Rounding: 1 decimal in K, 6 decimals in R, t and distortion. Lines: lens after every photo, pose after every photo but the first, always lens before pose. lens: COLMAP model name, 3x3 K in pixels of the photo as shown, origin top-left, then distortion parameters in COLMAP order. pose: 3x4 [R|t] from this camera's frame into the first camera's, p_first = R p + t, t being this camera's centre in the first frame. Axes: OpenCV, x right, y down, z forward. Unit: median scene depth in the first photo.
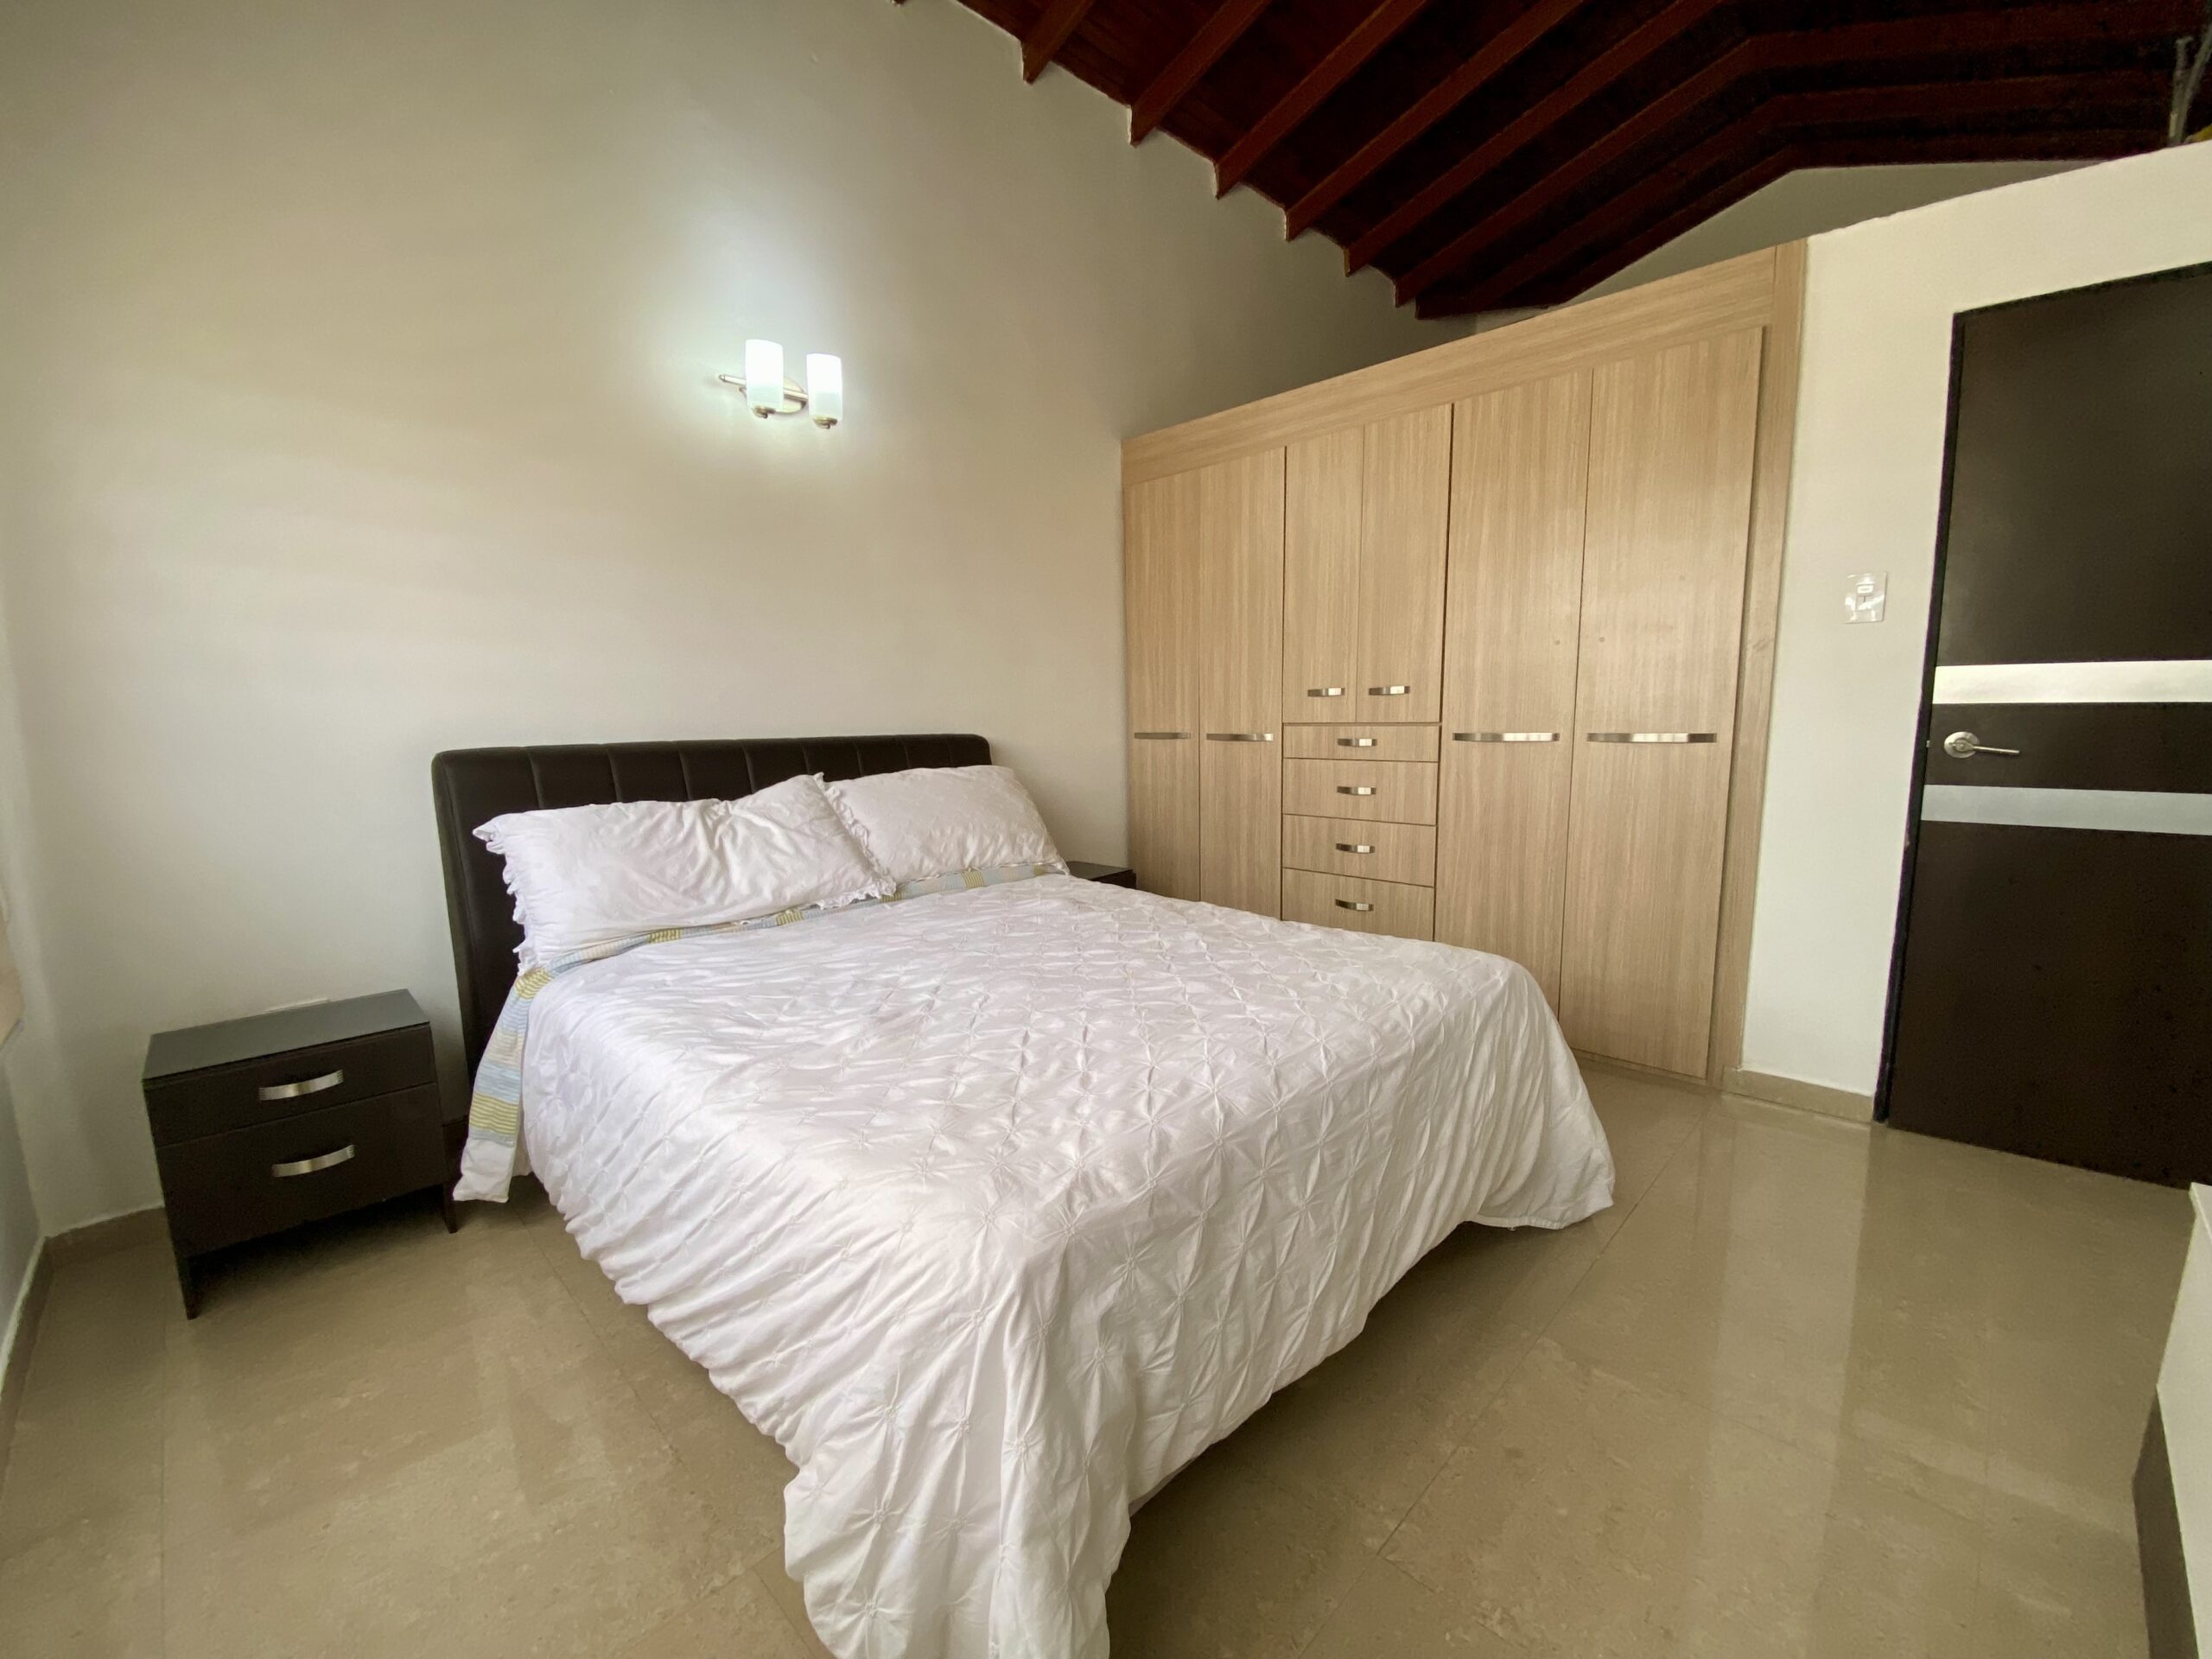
lens RADIAL K [[904.1, 0, 1104.7], [0, 904.1, 839.4], [0, 0, 1]] dist [0.002231, -0.000987]
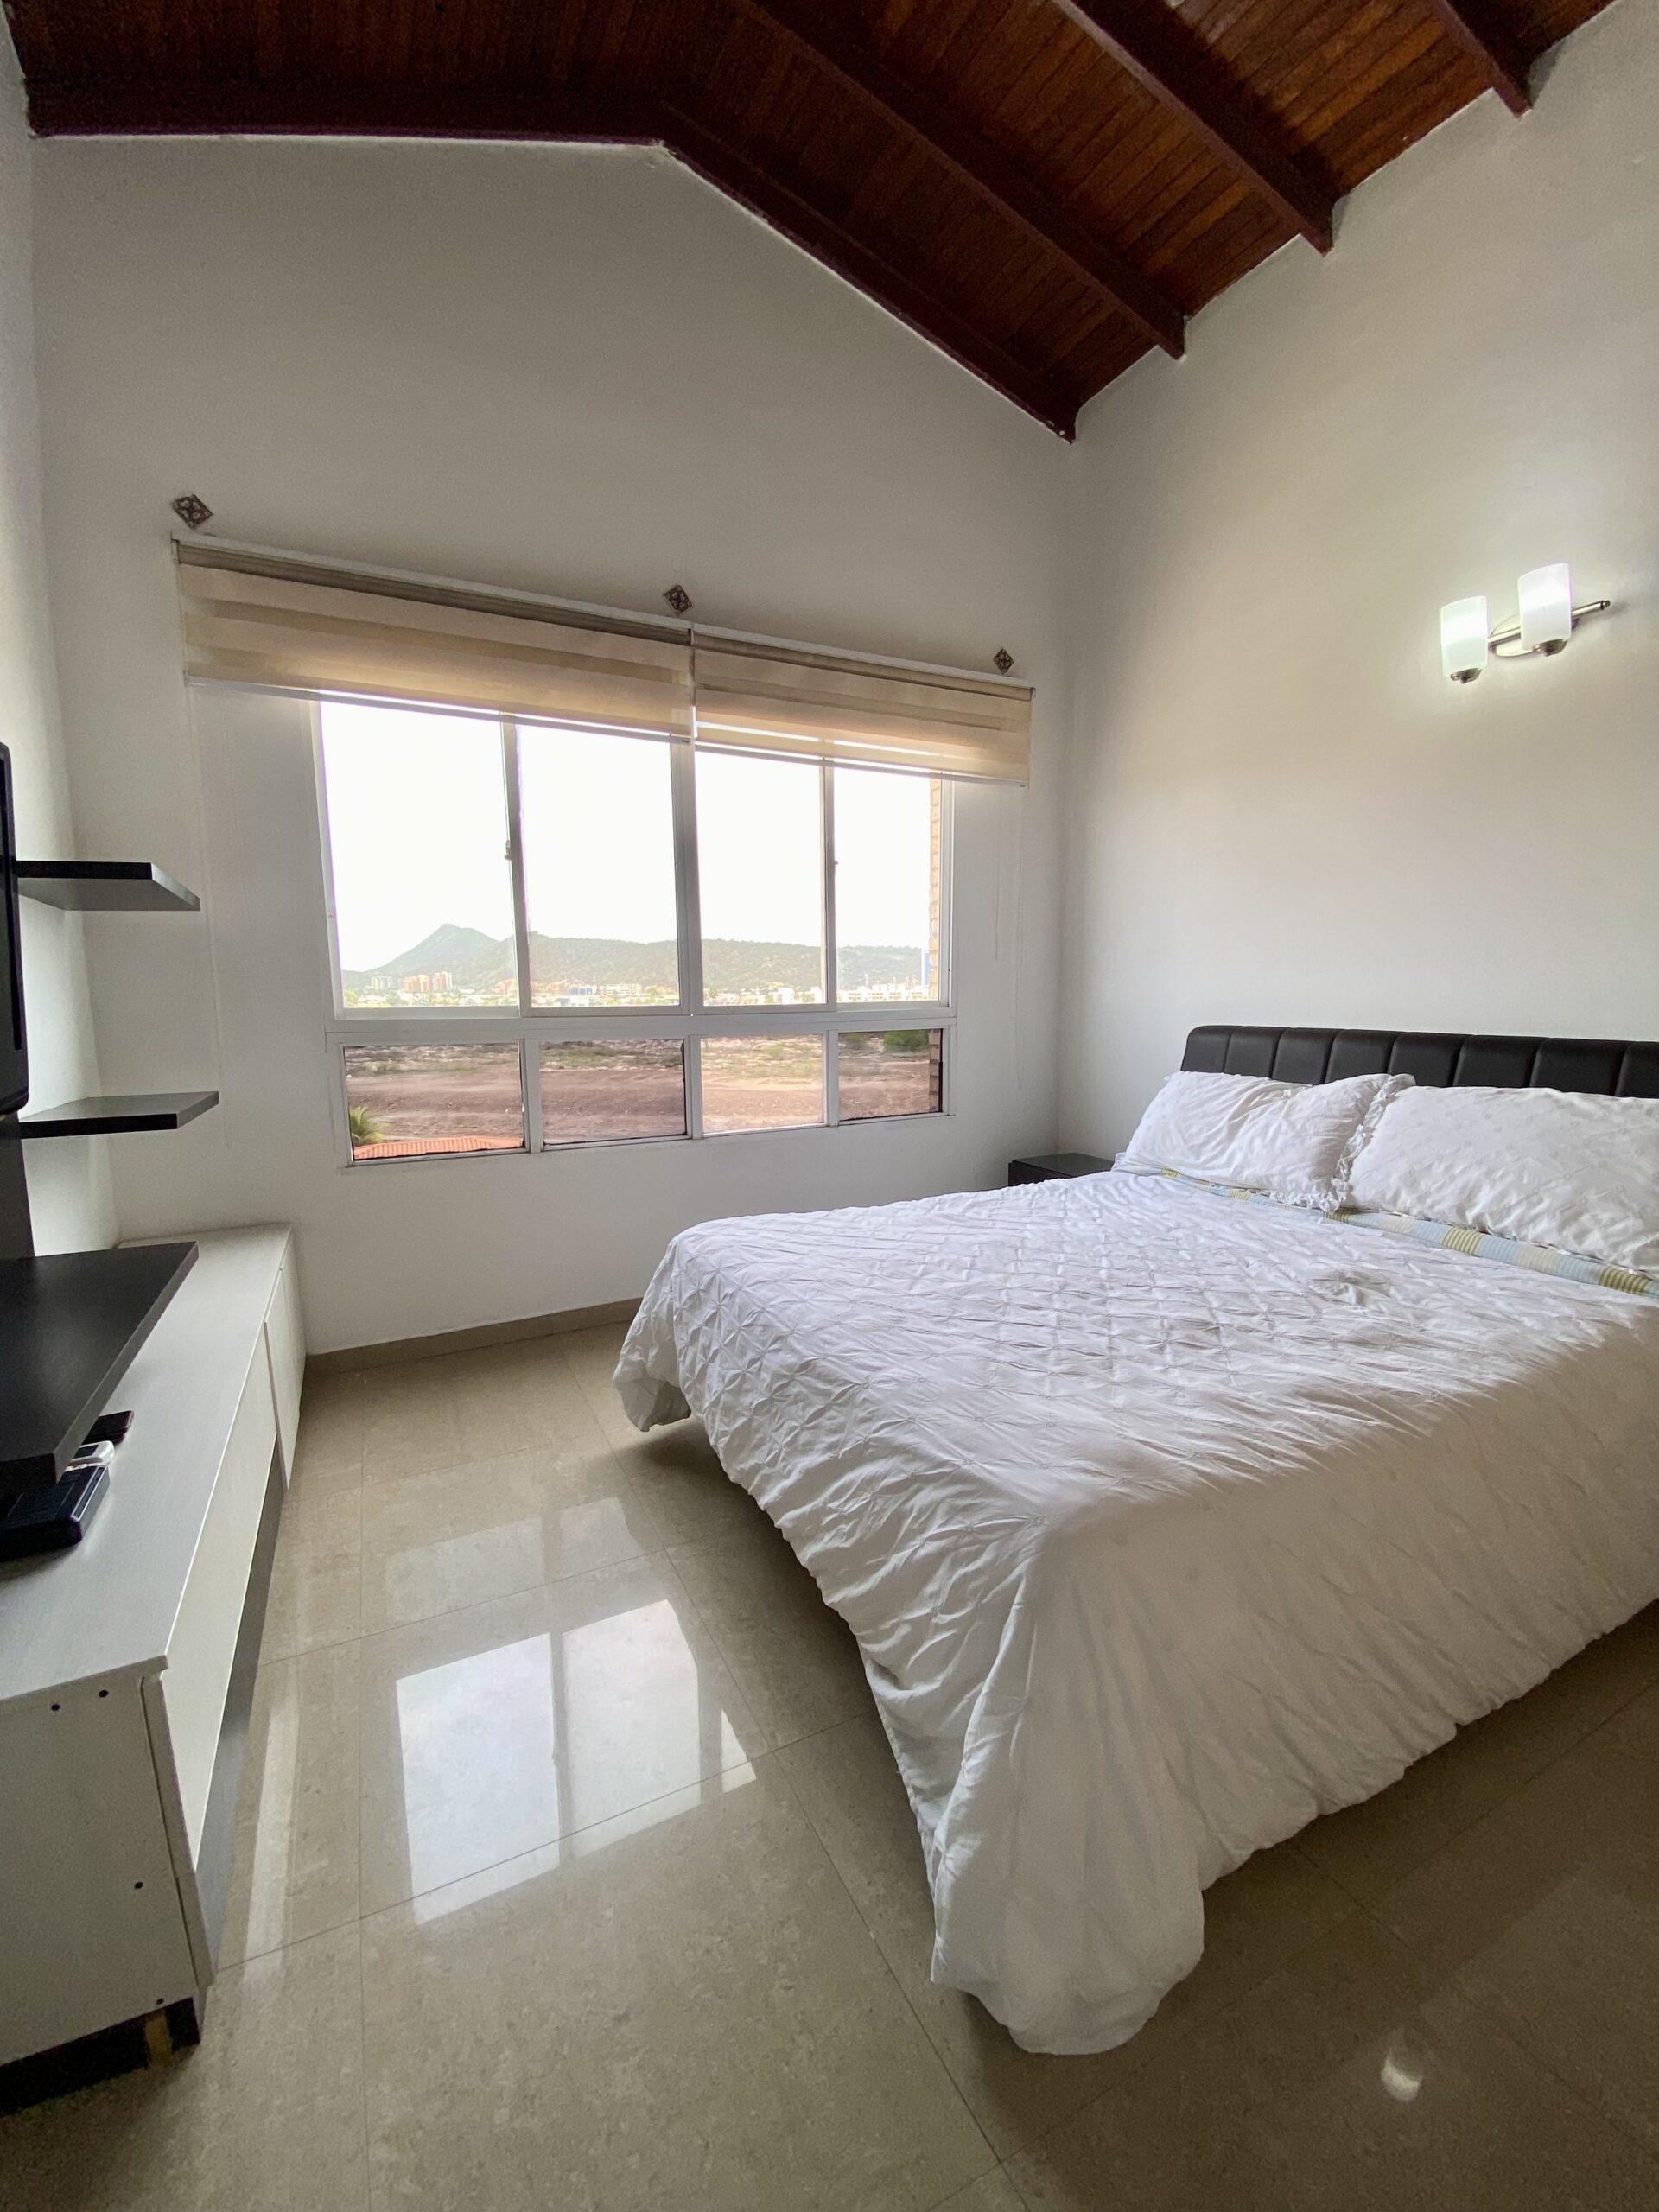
lens RADIAL K [[904.1, 0, 833.5], [0, 904.1, 1106.3], [0, 0, 1]] dist [0.002231, -0.000987]
pose [[-0.311874, 0.138375, -0.939993, 0.723510], [-0.122826, 0.975164, 0.184304, -0.140844], [0.942151, 0.172935, -0.287132, 0.728014]]
